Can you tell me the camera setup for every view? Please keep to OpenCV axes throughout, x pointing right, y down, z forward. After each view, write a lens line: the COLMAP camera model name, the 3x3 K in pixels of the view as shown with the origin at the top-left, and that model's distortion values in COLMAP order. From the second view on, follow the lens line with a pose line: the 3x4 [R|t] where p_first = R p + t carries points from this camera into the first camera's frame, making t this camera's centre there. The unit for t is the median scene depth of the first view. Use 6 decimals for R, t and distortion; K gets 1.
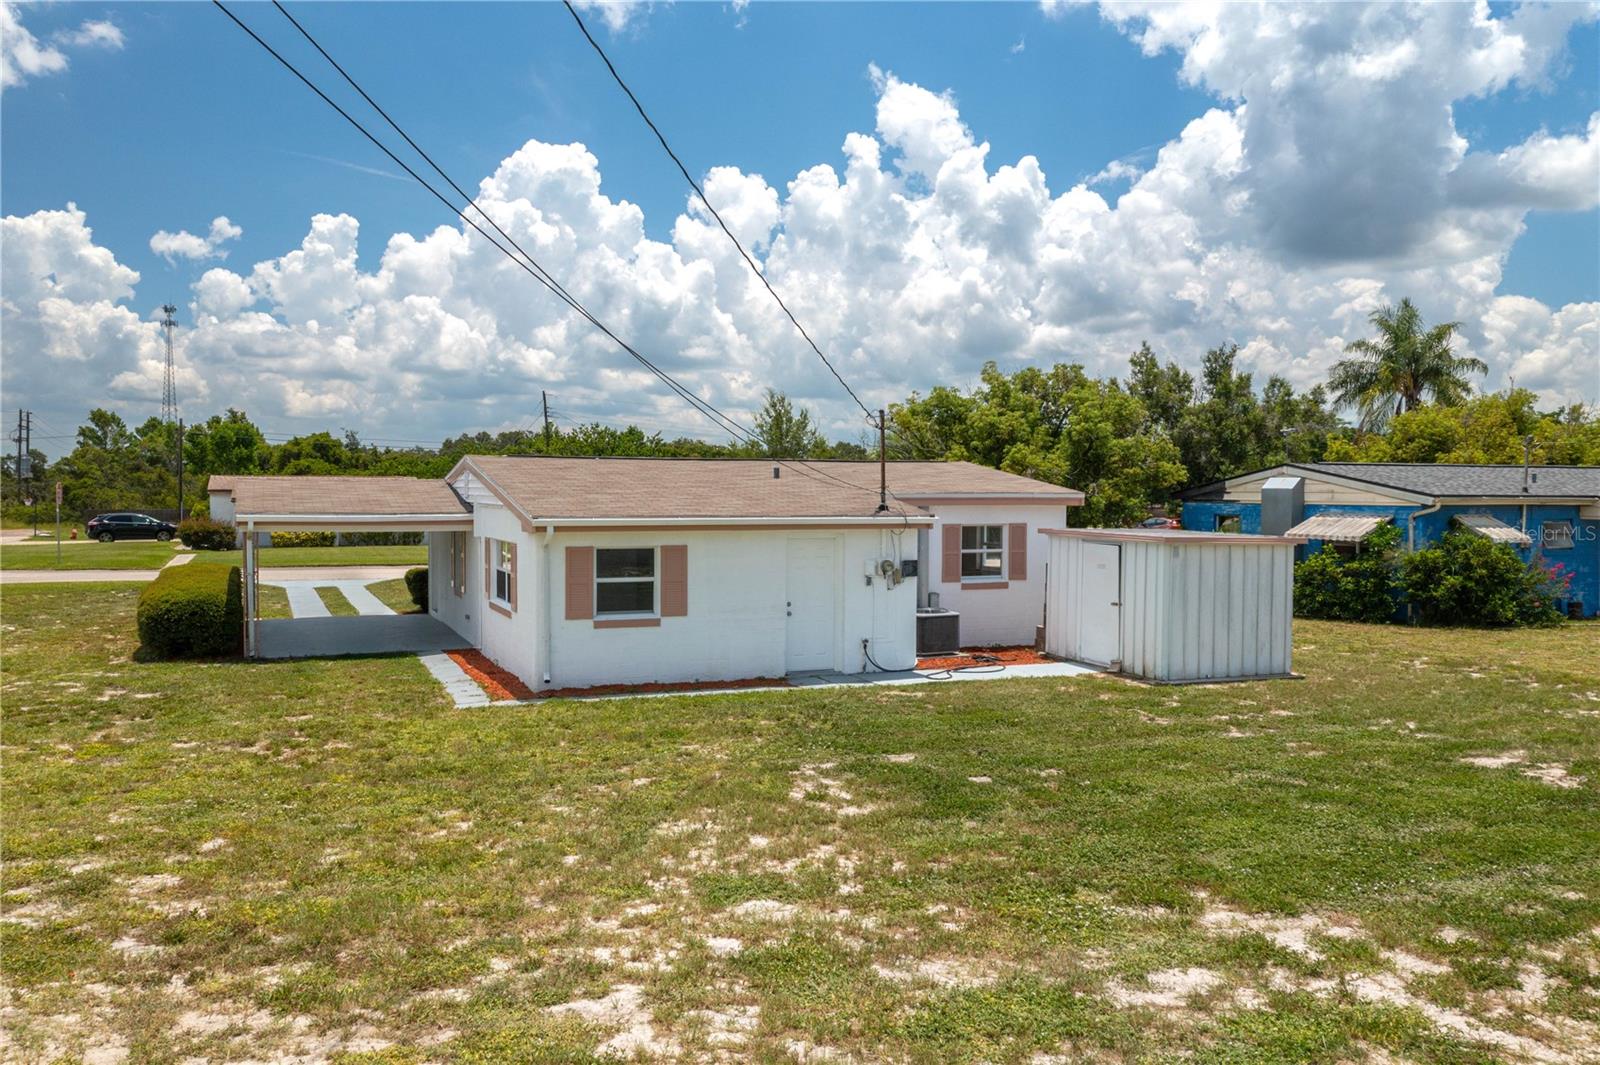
lens RADIAL K [[1219.5, 0, 791.9], [0, 1219.5, 599.0], [0, 0, 1]] dist [-0.006198, -0.003392]
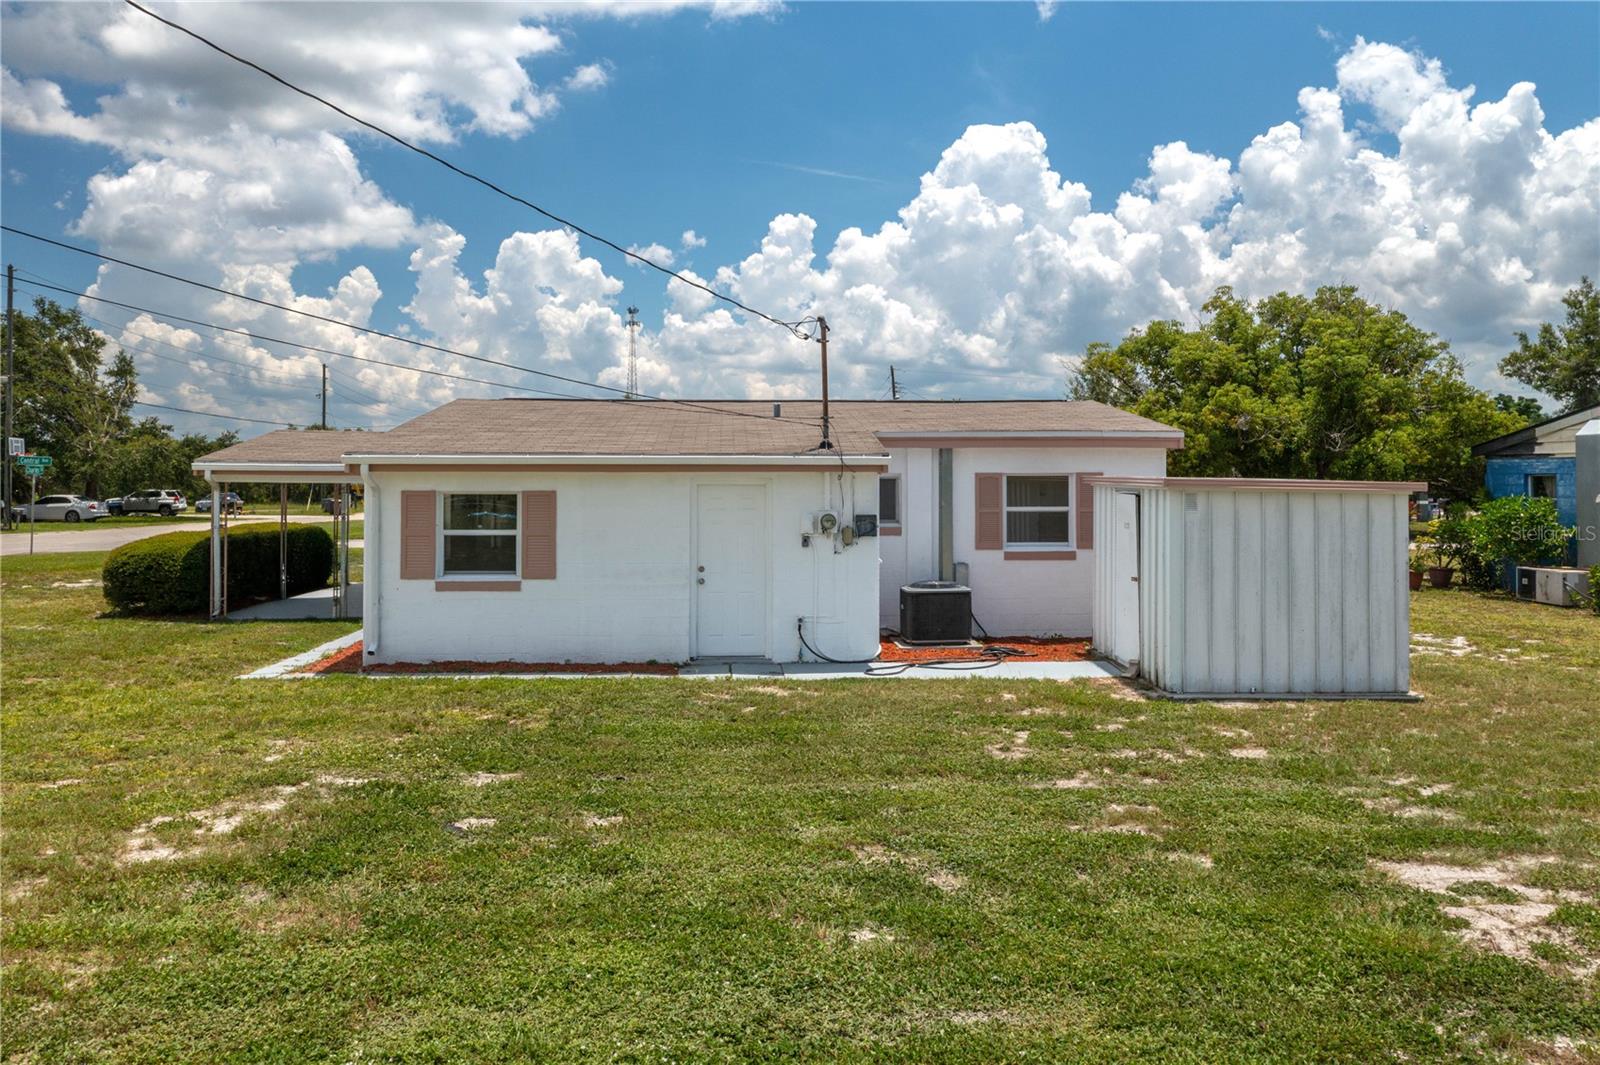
lens RADIAL K [[1262.7, 0, 817.3], [0, 1262.7, 484.7], [0, 0, 1]] dist [-0.017906, -0.000082]
pose [[0.943880, -0.002024, -0.330282, 0.279884], [-0.025719, 0.996495, -0.079606, 0.010811], [0.329286, 0.083633, 0.940519, 0.219853]]
